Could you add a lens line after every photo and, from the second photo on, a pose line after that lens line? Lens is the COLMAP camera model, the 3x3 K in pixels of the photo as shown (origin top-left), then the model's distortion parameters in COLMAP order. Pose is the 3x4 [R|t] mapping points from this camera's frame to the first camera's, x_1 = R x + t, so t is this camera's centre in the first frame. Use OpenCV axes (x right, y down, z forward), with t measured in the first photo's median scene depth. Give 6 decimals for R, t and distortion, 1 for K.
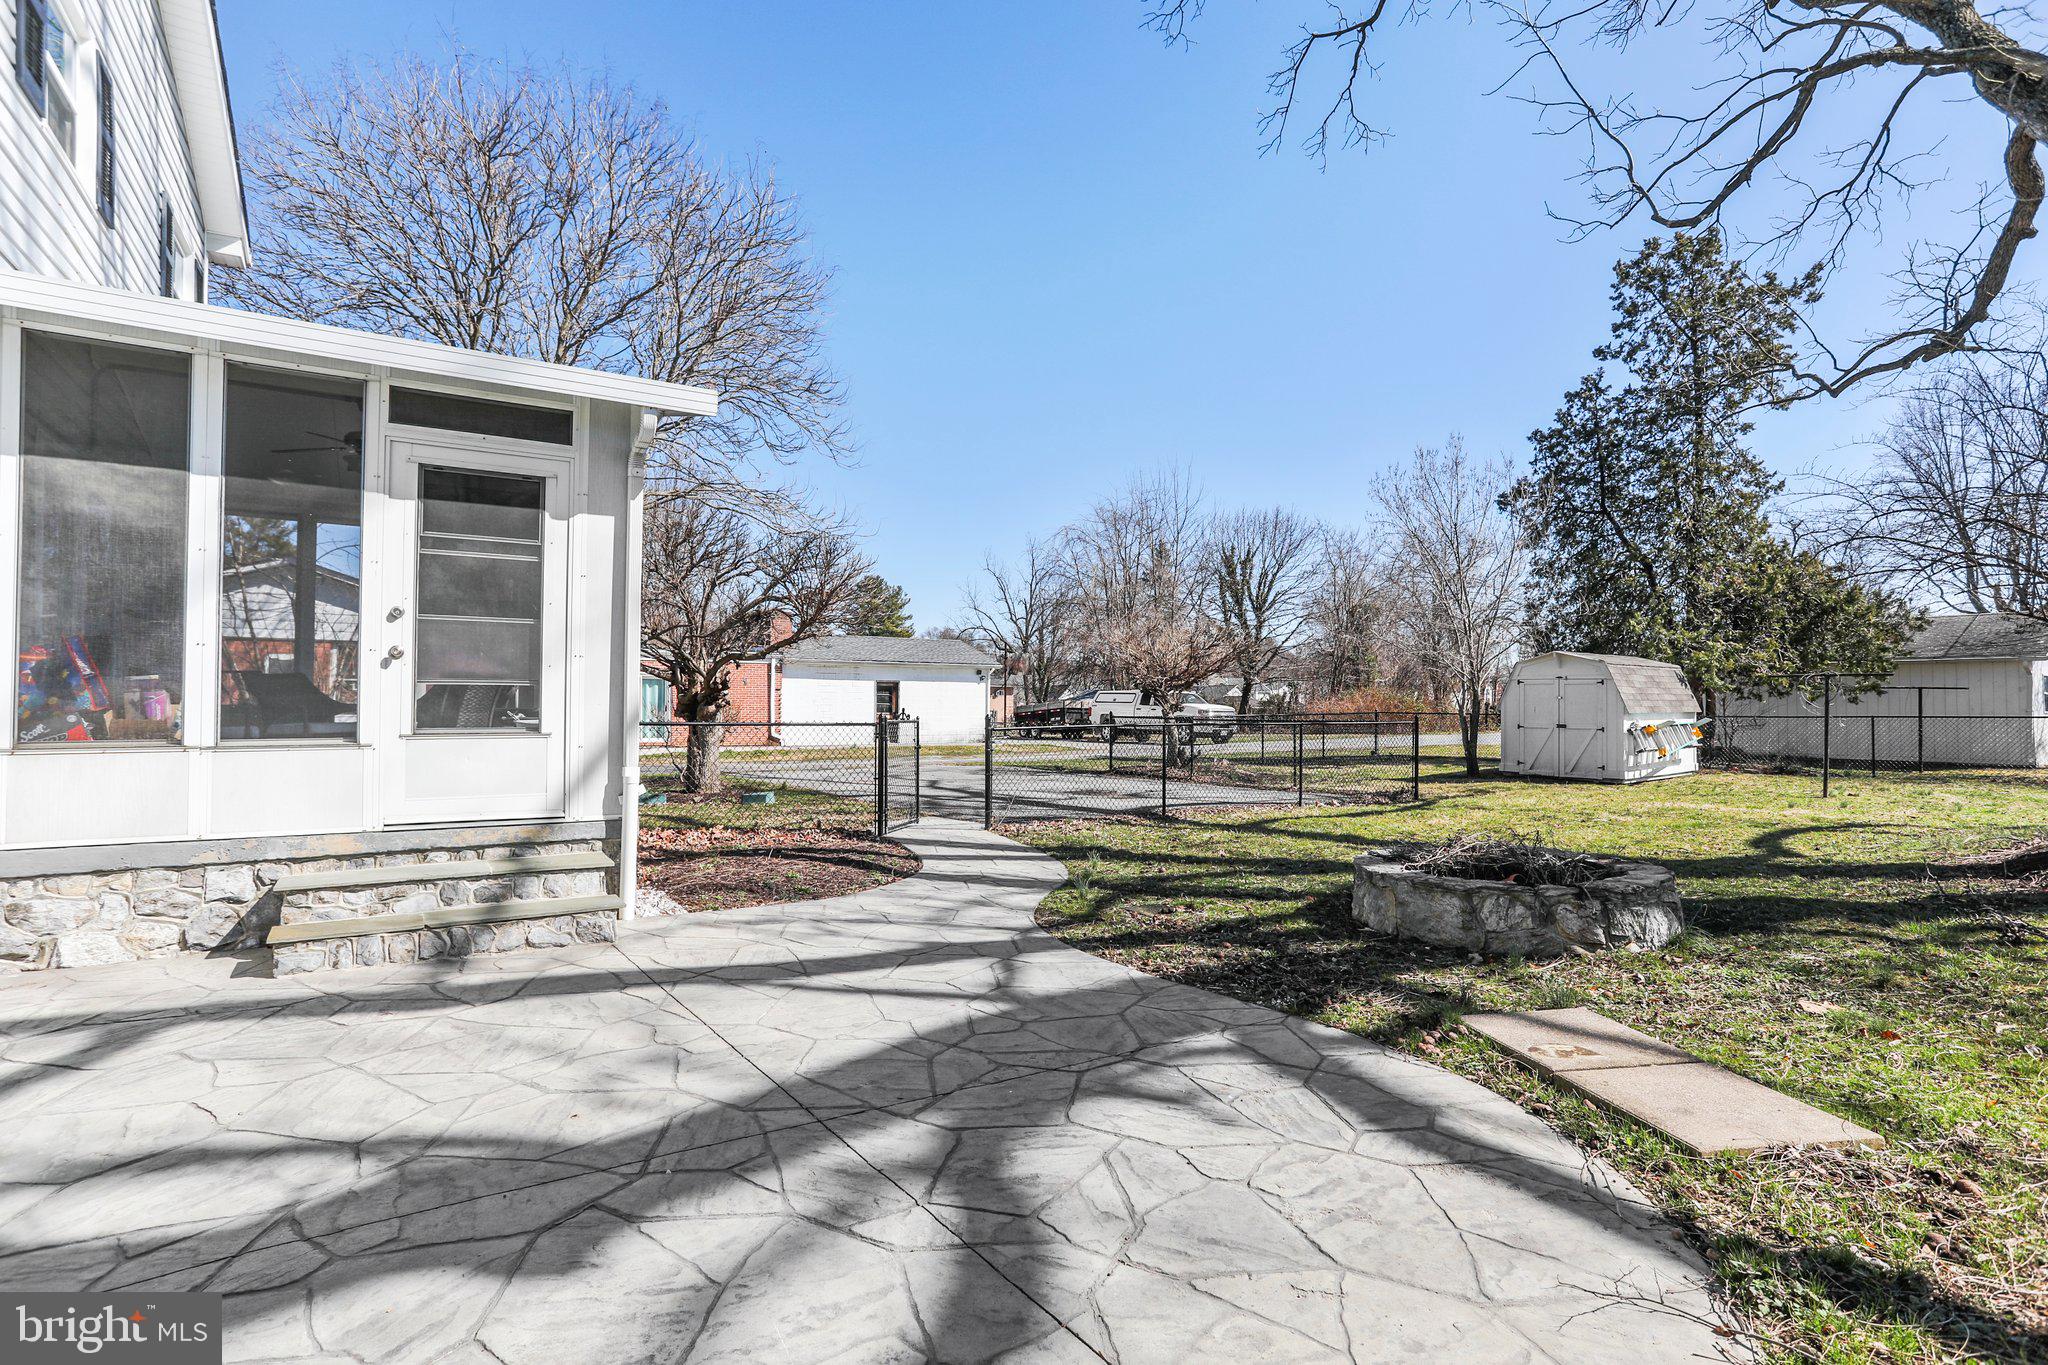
lens RADIAL K [[991.4, 0, 1024.0], [0, 991.4, 682.5], [0, 0, 1]] dist [-0.048675, 0.025100]
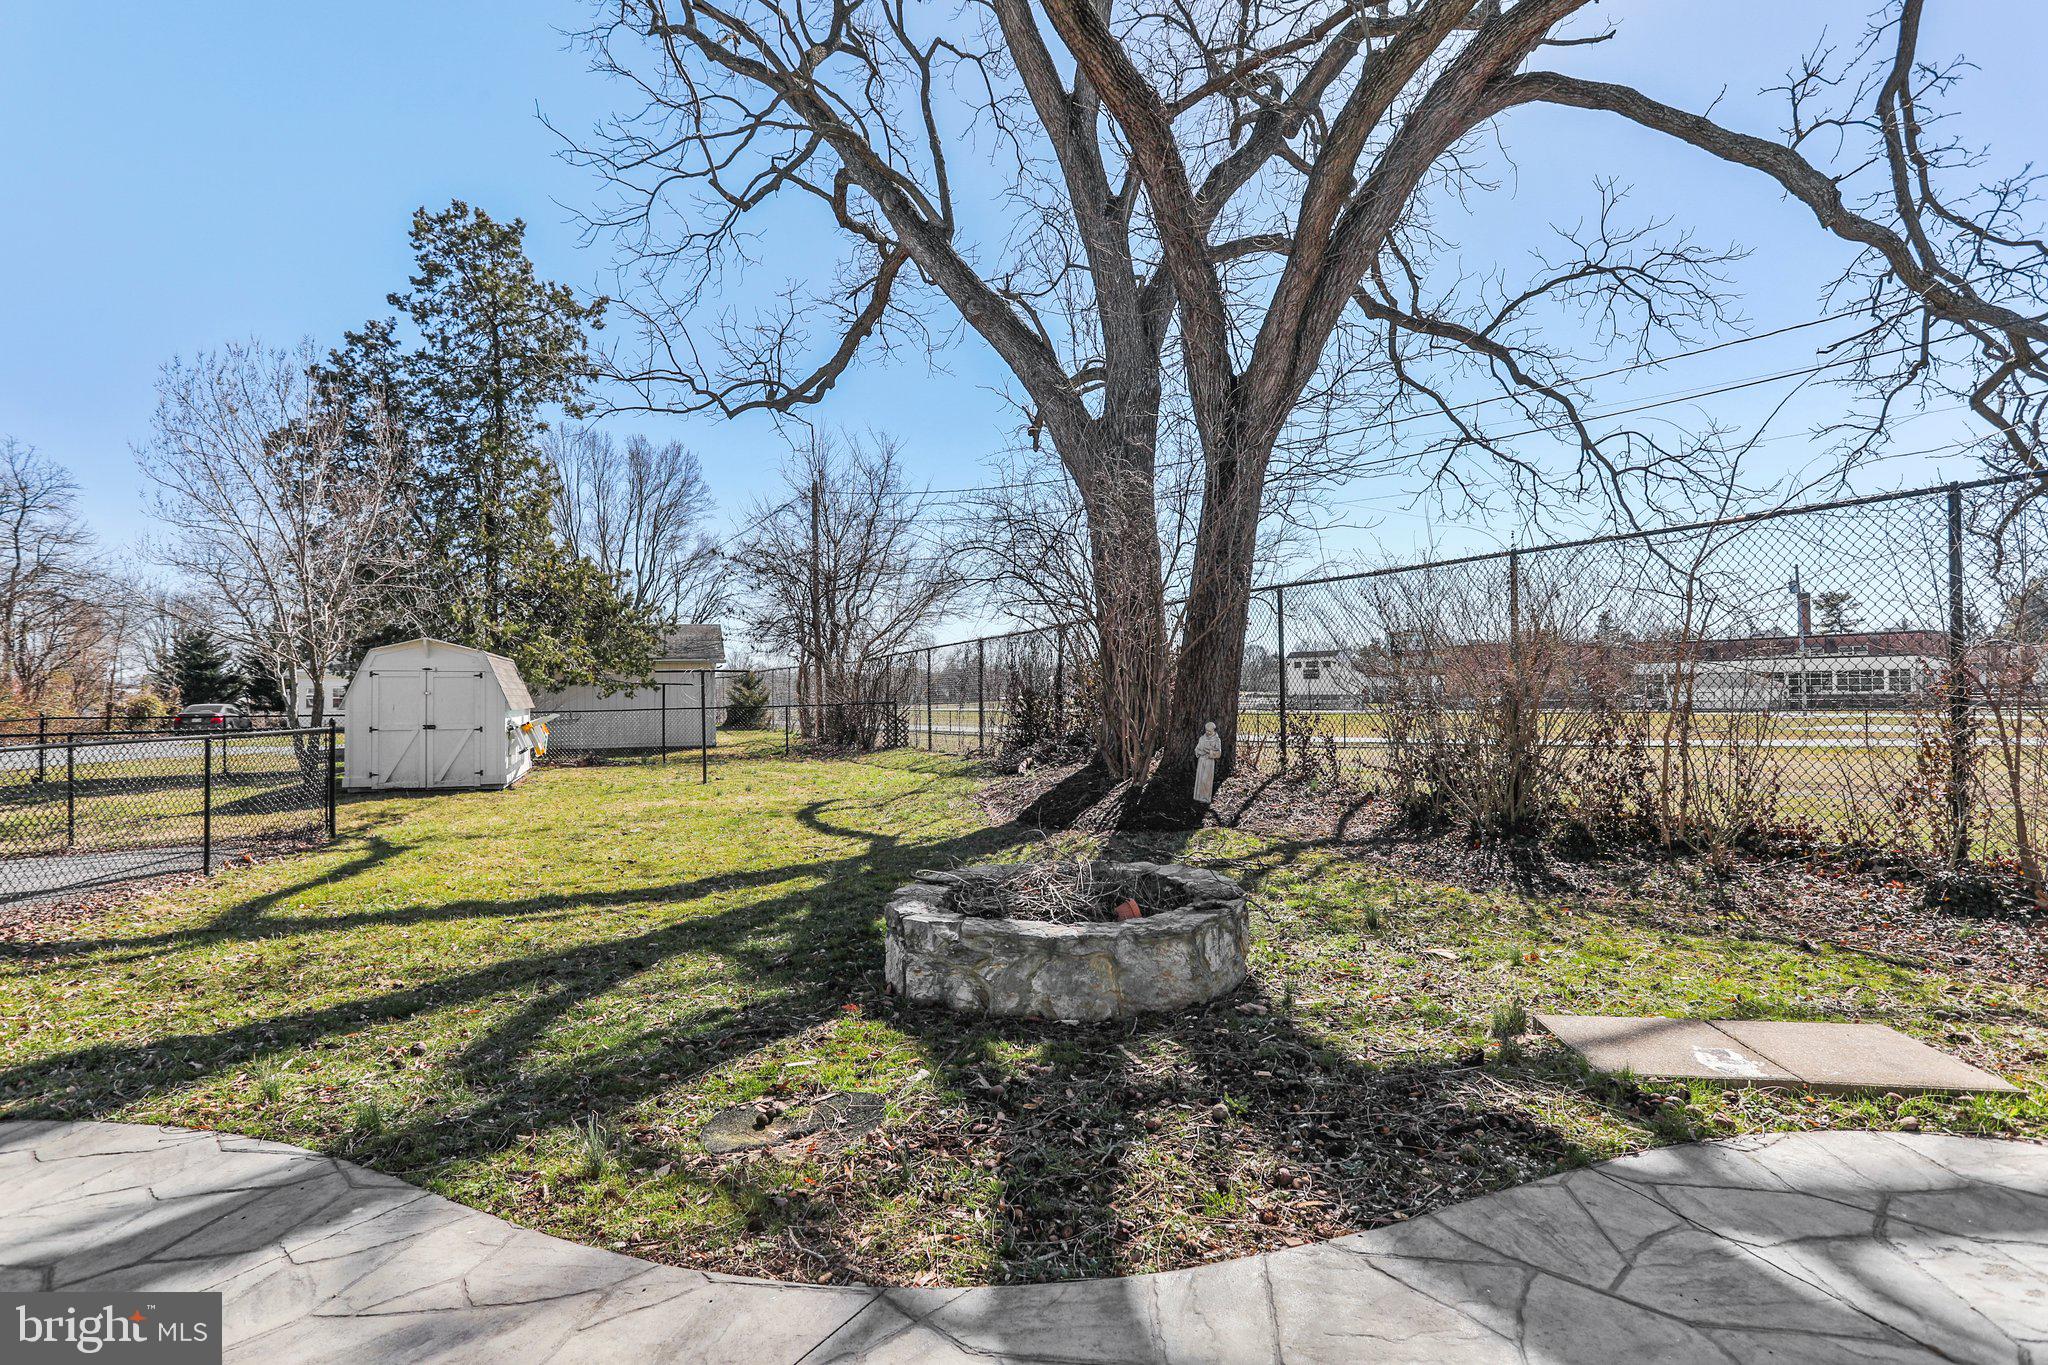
lens RADIAL K [[989.1, 0, 993.7], [0, 989.1, 634.7], [0, 0, 1]] dist [-0.003181, -0.000300]
pose [[0.284895, 0.052365, 0.957127, -0.112223], [-0.008487, 0.998605, -0.052108, 0.005532], [-0.958521, 0.006722, 0.284942, 0.274858]]
